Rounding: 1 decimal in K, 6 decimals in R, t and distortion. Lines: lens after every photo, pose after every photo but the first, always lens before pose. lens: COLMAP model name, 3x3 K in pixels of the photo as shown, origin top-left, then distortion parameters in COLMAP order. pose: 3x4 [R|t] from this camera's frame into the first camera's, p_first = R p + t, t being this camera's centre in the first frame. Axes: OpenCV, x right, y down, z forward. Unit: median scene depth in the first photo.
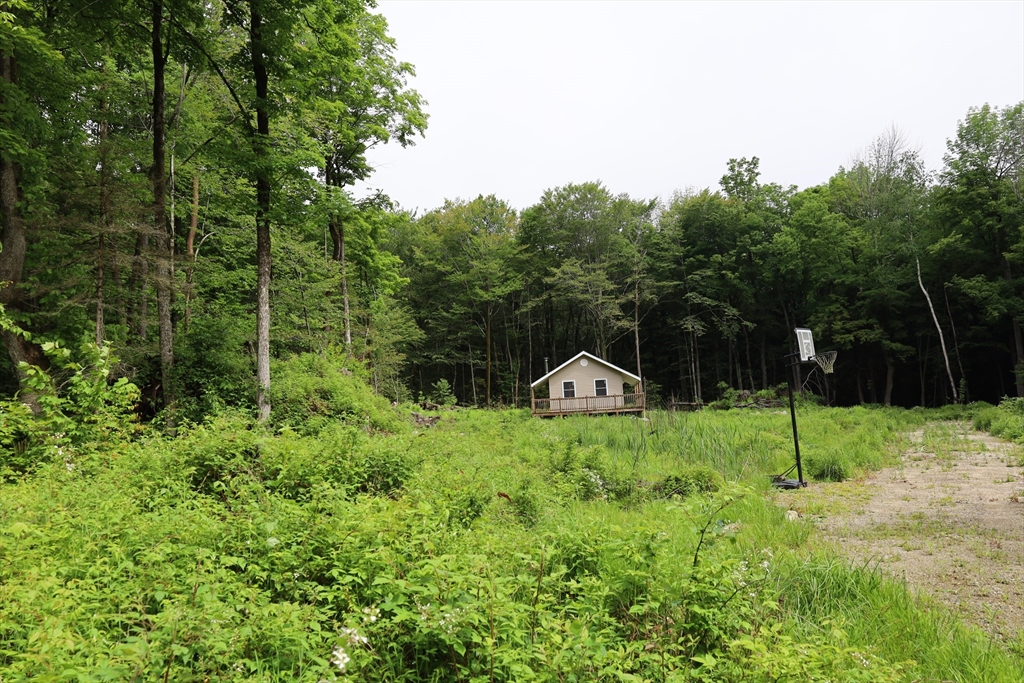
lens RADIAL K [[745.9, 0, 515.3], [0, 745.9, 344.4], [0, 0, 1]] dist [-0.010981, 0.002208]
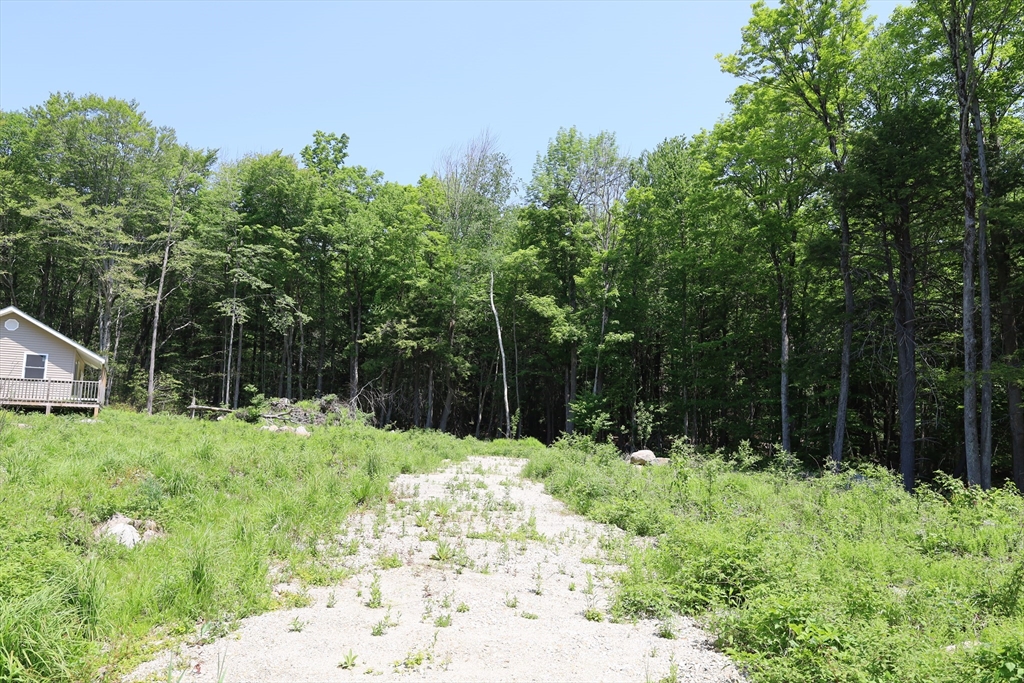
lens RADIAL K [[723.8, 0, 511.7], [0, 723.8, 343.0], [0, 0, 1]] dist [-0.005796, 0.004635]
pose [[0.850033, 0.135889, 0.508899, 0.103281], [-0.123841, 0.990625, -0.057666, 0.016901], [-0.511964, -0.014004, 0.858892, 0.193525]]
